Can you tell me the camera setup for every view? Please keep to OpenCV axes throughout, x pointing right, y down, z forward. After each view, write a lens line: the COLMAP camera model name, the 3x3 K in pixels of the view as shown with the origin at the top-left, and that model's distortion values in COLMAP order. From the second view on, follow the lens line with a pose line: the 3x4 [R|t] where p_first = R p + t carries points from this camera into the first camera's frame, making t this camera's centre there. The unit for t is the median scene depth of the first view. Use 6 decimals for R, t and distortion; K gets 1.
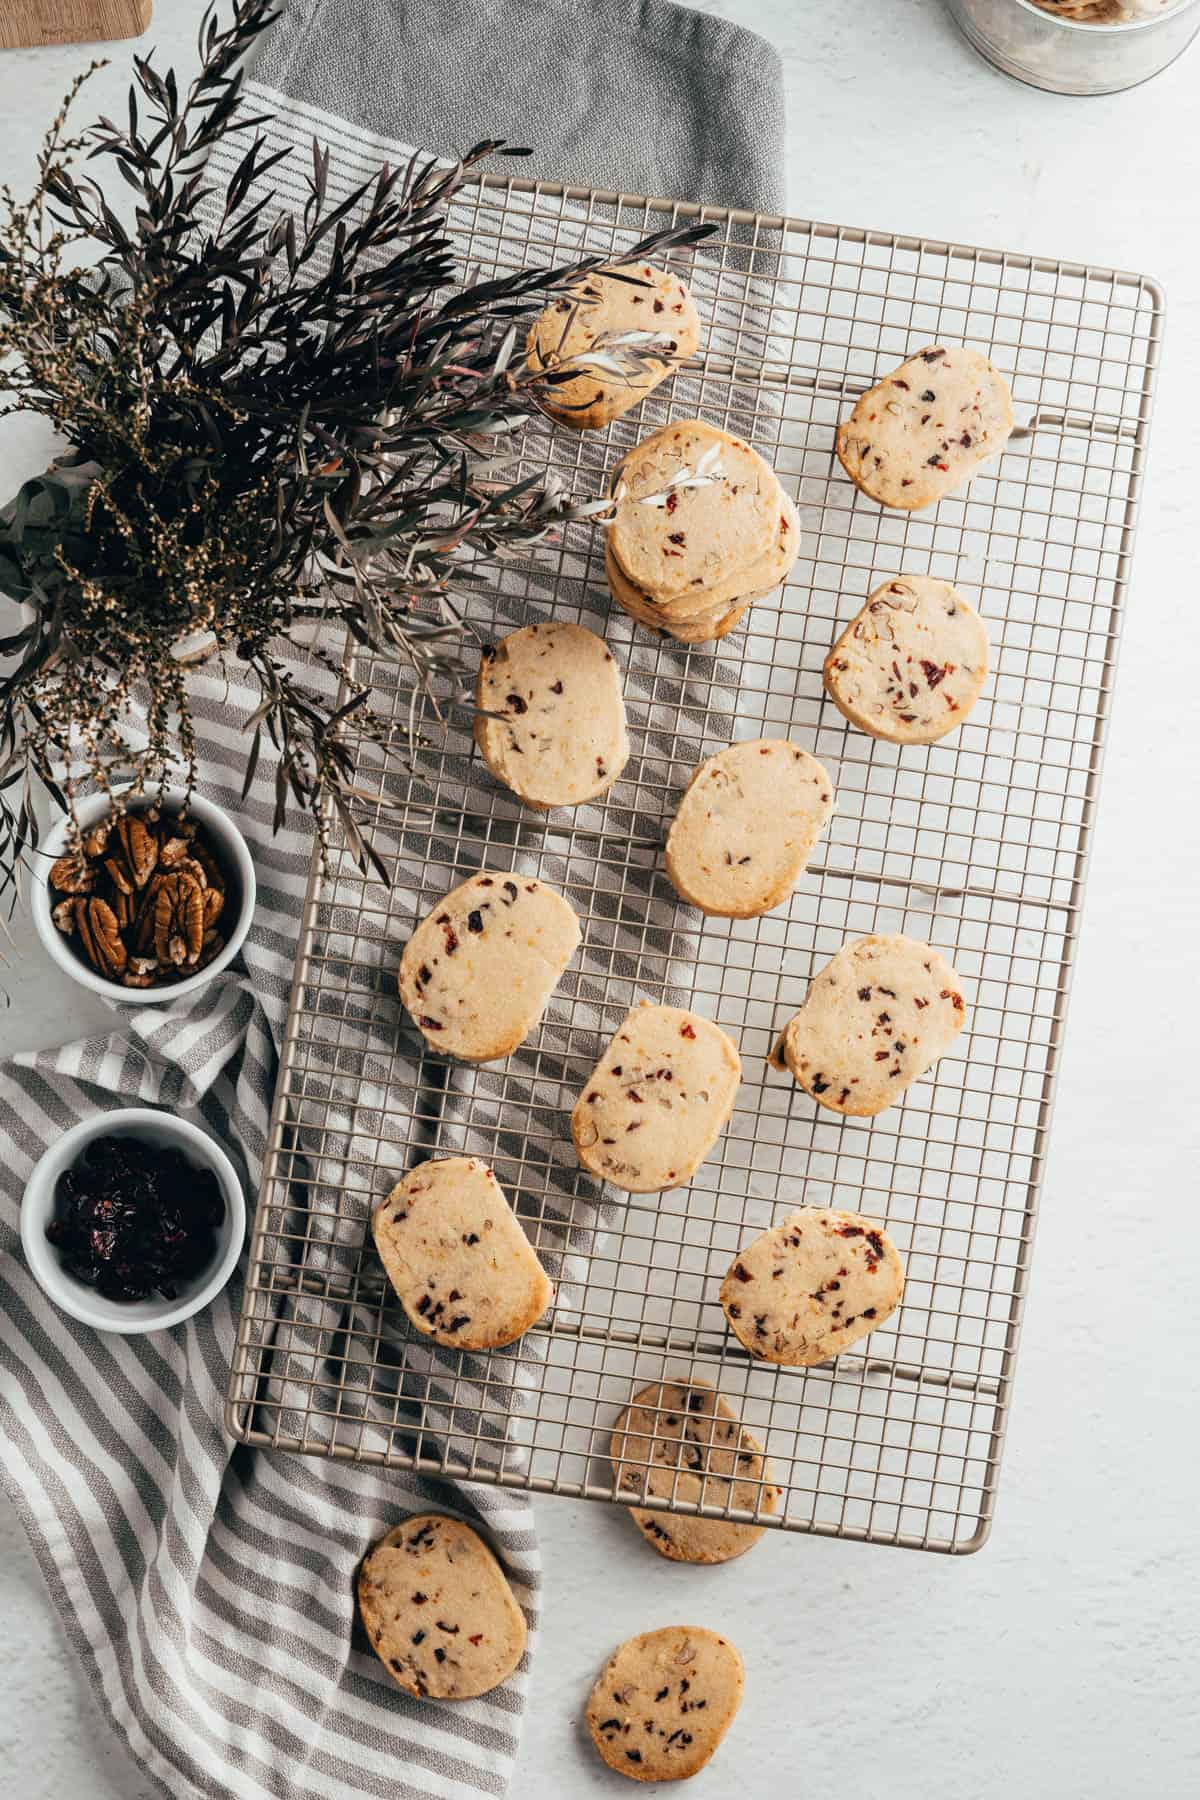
lens RADIAL K [[7806.5, 0, 600.0], [0, 7806.5, 900.0], [0, 0, 1]] dist [-0.524540, -2.234816]
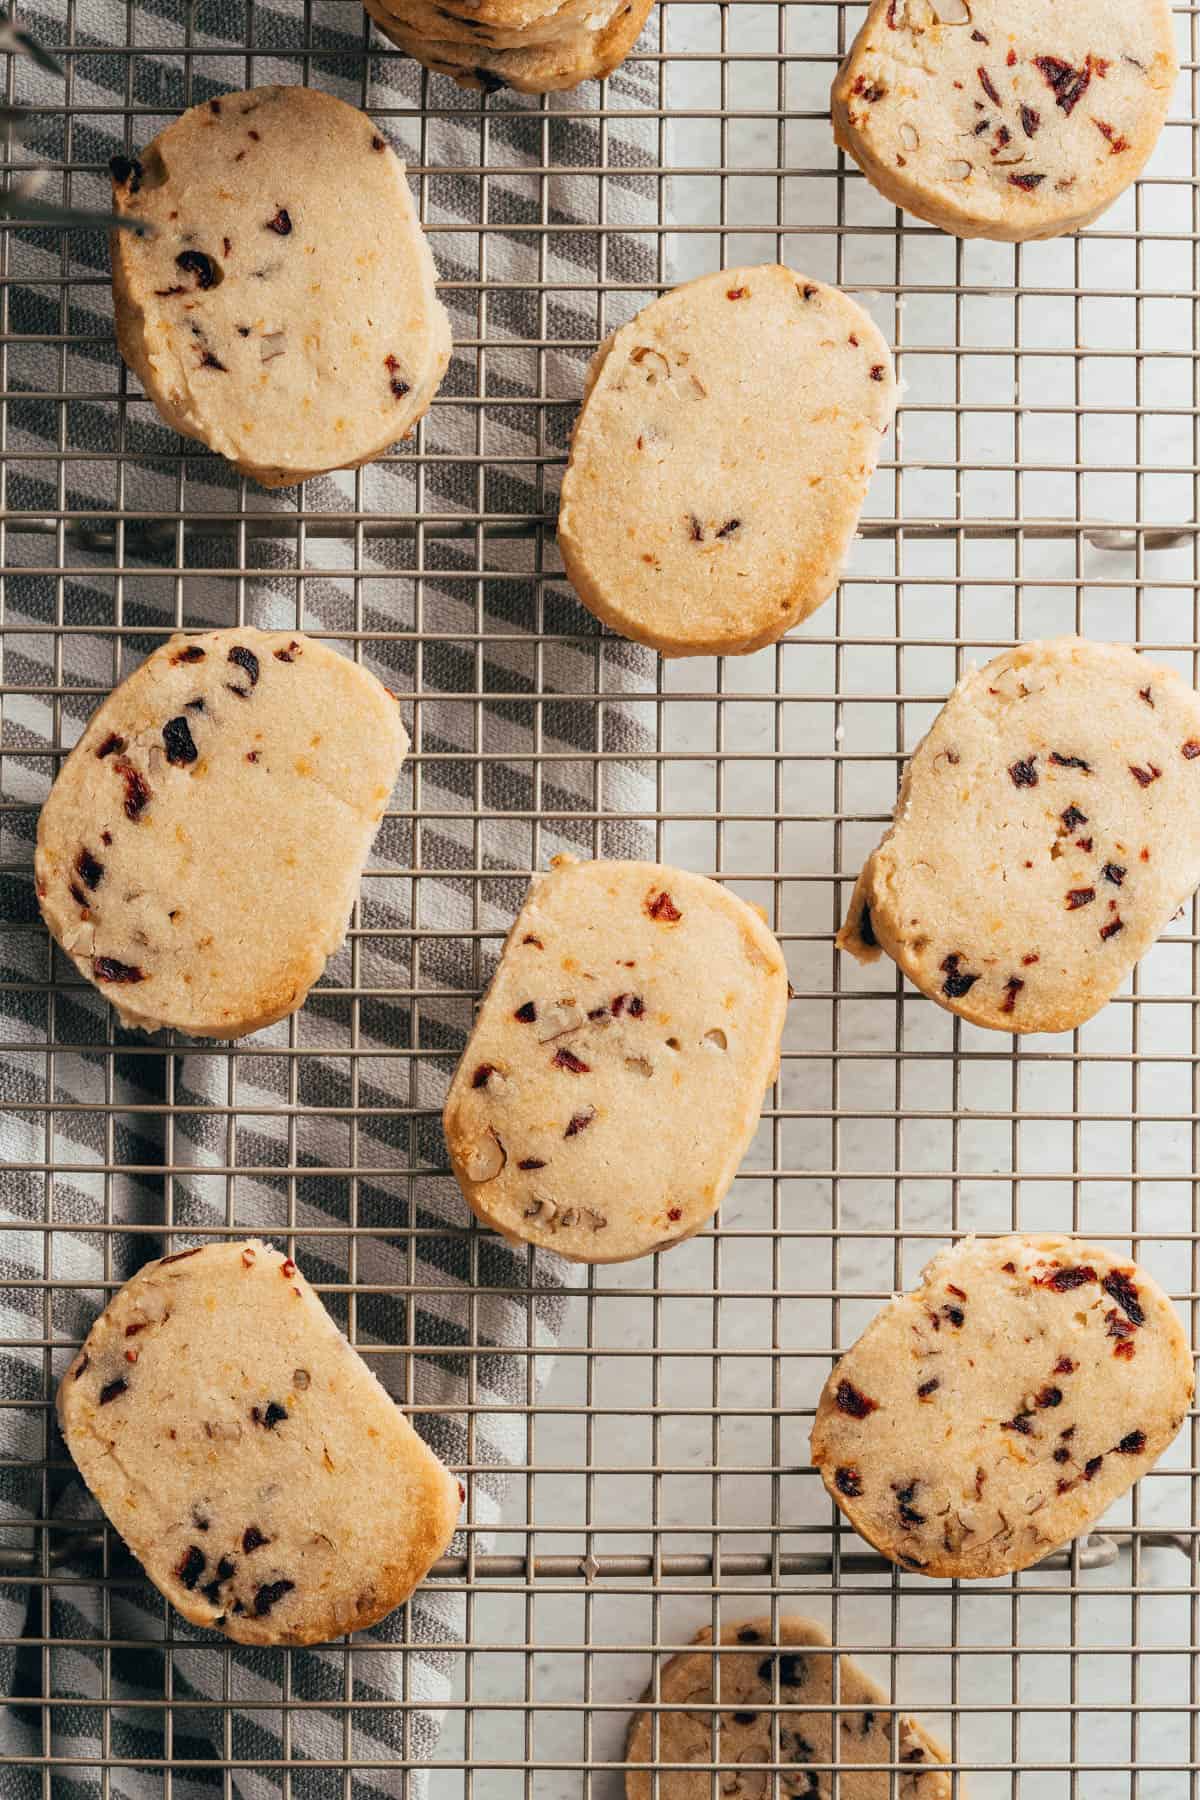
lens RADIAL K [[7806.5, 0, 600.0], [0, 7806.5, 900.0], [0, 0, 1]] dist [-0.524540, -2.234816]
pose [[0.988987, -0.146733, 0.019343, -0.001454], [0.146309, 0.988999, 0.021773, 0.005674], [-0.022325, -0.018703, 0.999576, 0.530650]]
